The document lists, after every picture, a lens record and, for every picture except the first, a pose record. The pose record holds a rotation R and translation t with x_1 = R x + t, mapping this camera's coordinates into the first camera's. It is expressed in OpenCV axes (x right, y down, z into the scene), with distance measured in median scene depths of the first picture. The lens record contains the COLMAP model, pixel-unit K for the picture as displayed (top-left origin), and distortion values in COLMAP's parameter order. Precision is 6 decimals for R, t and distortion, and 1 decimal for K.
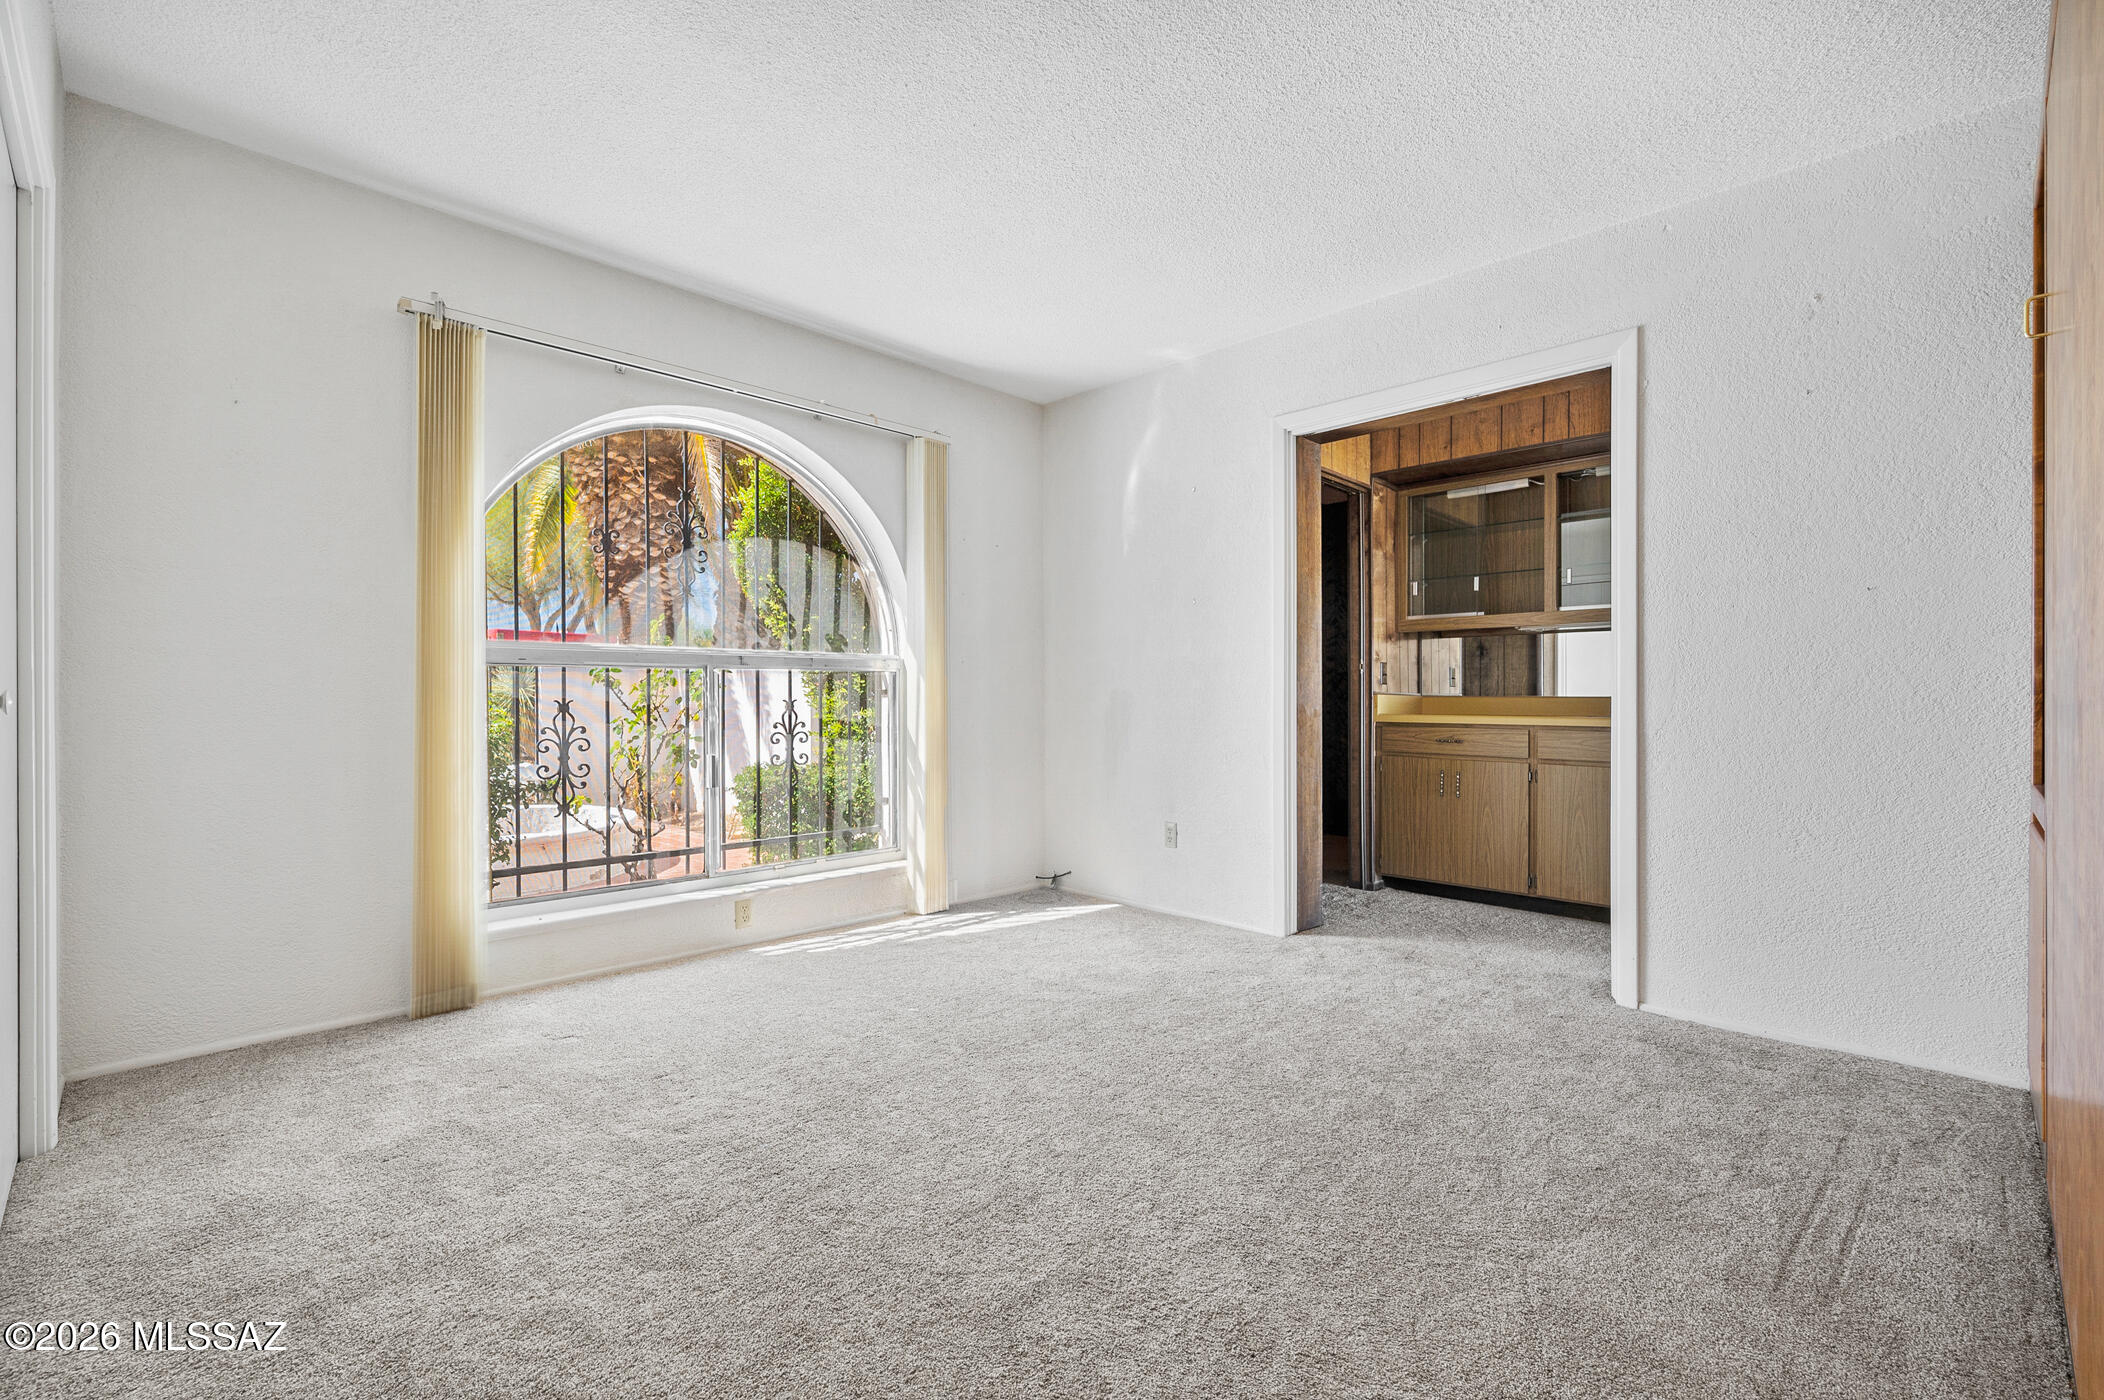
lens RADIAL K [[914.5, 0, 1051.4], [0, 914.5, 705.1], [0, 0, 1]] dist [0.000553, -0.000391]
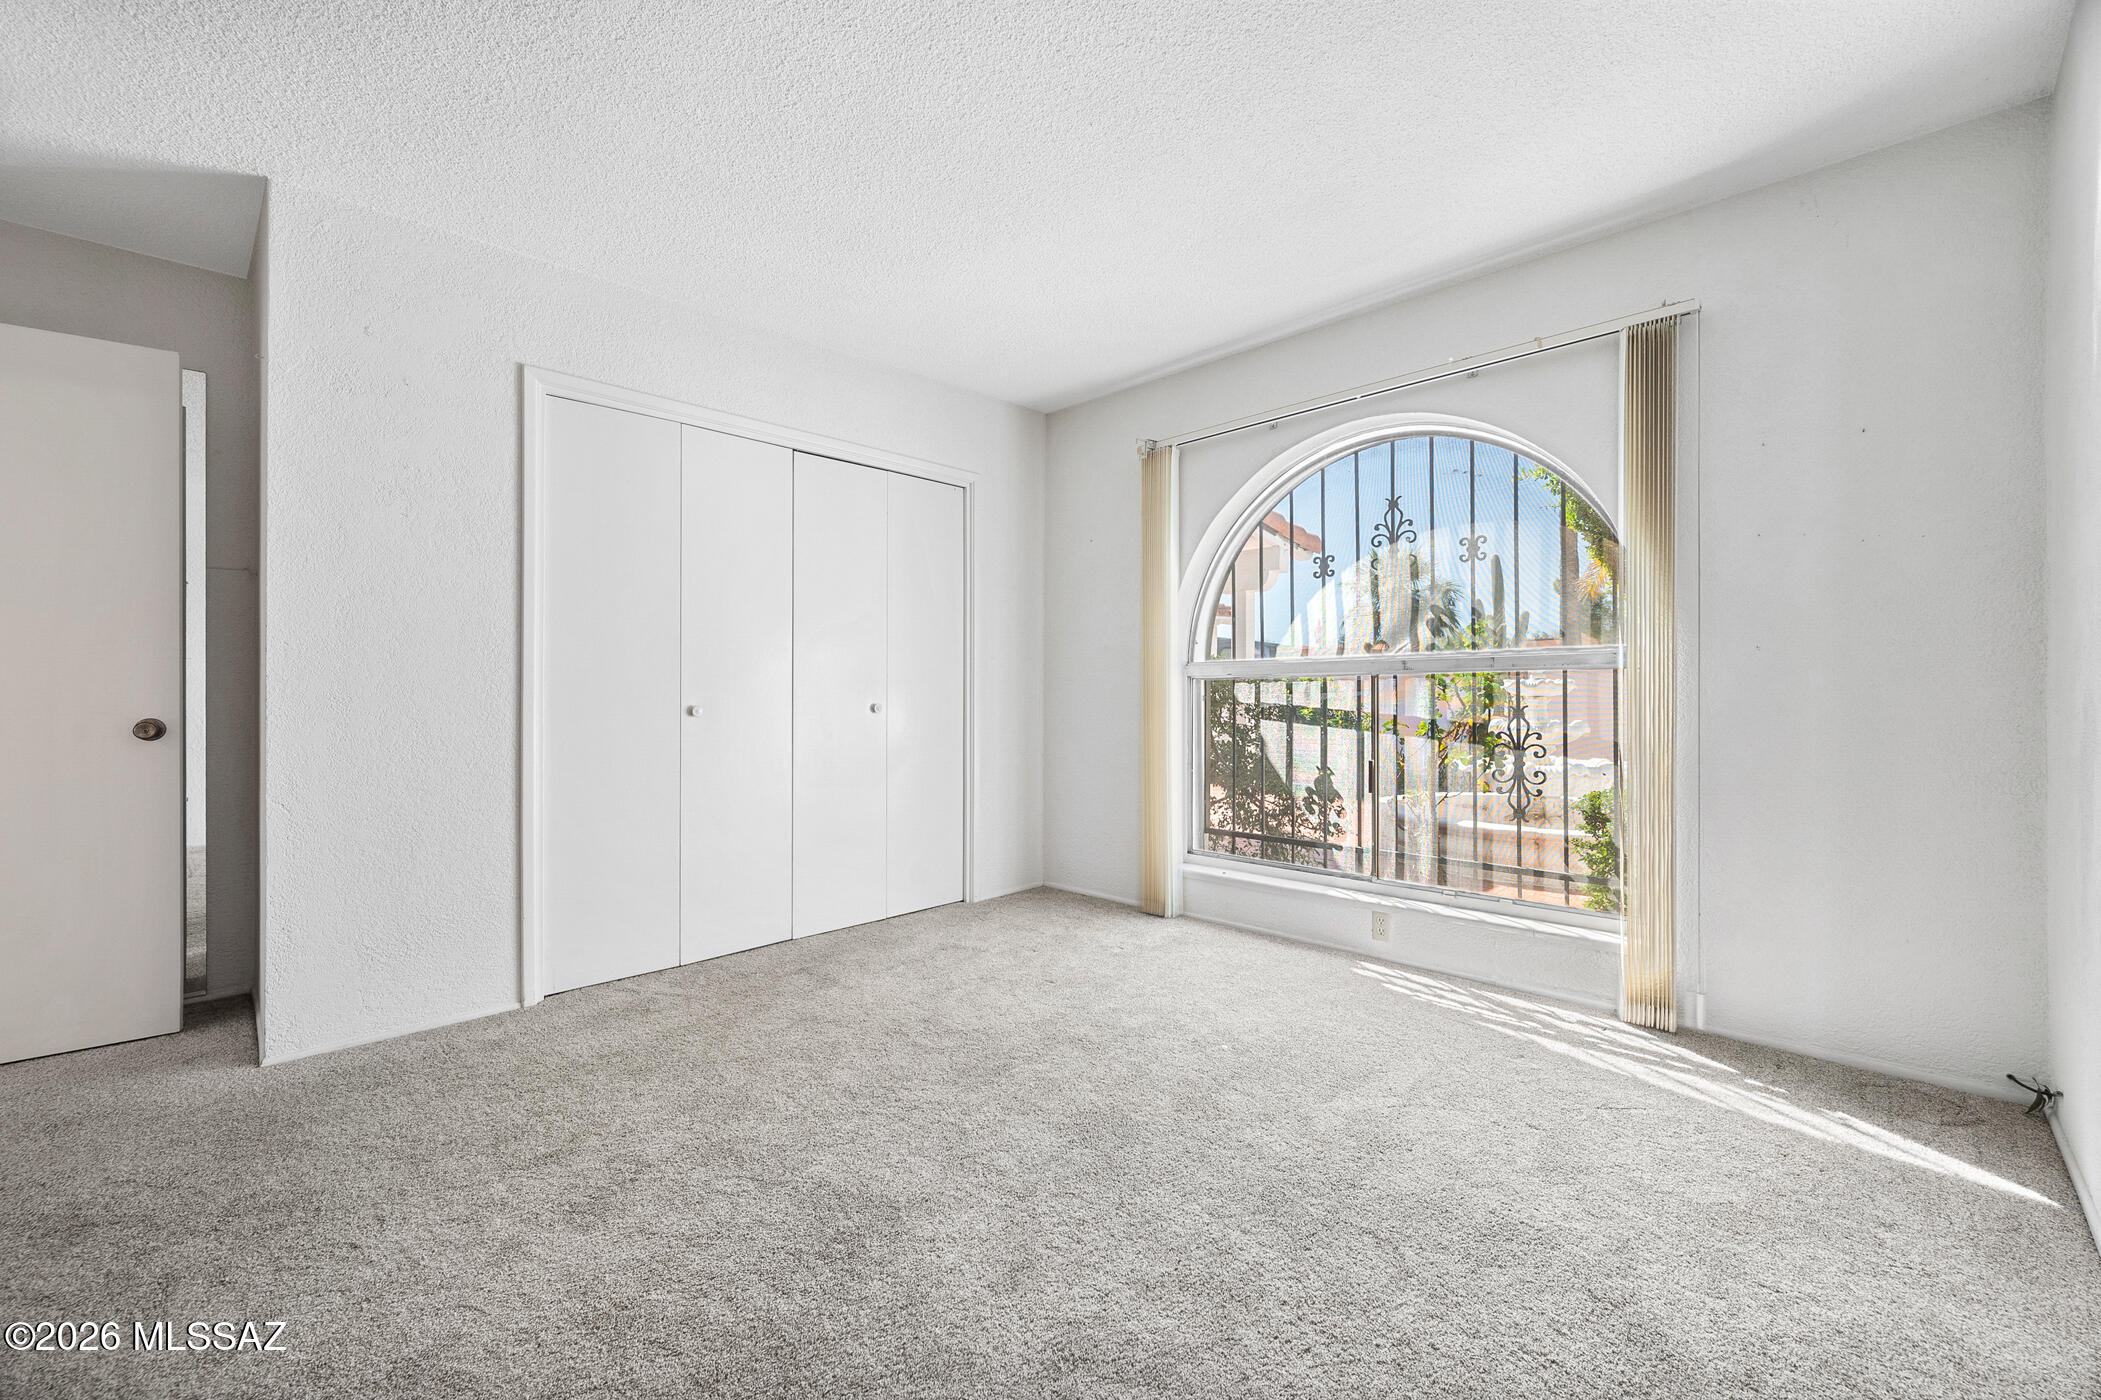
lens RADIAL K [[823.4, 0, 1054.9], [0, 823.4, 705.6], [0, 0, 1]] dist [-0.000750, -0.000135]
pose [[0.006304, 0.001973, -0.999978, 0.518449], [-0.013773, 0.999903, 0.001886, -0.002698], [0.999885, 0.013761, 0.006331, 0.629940]]
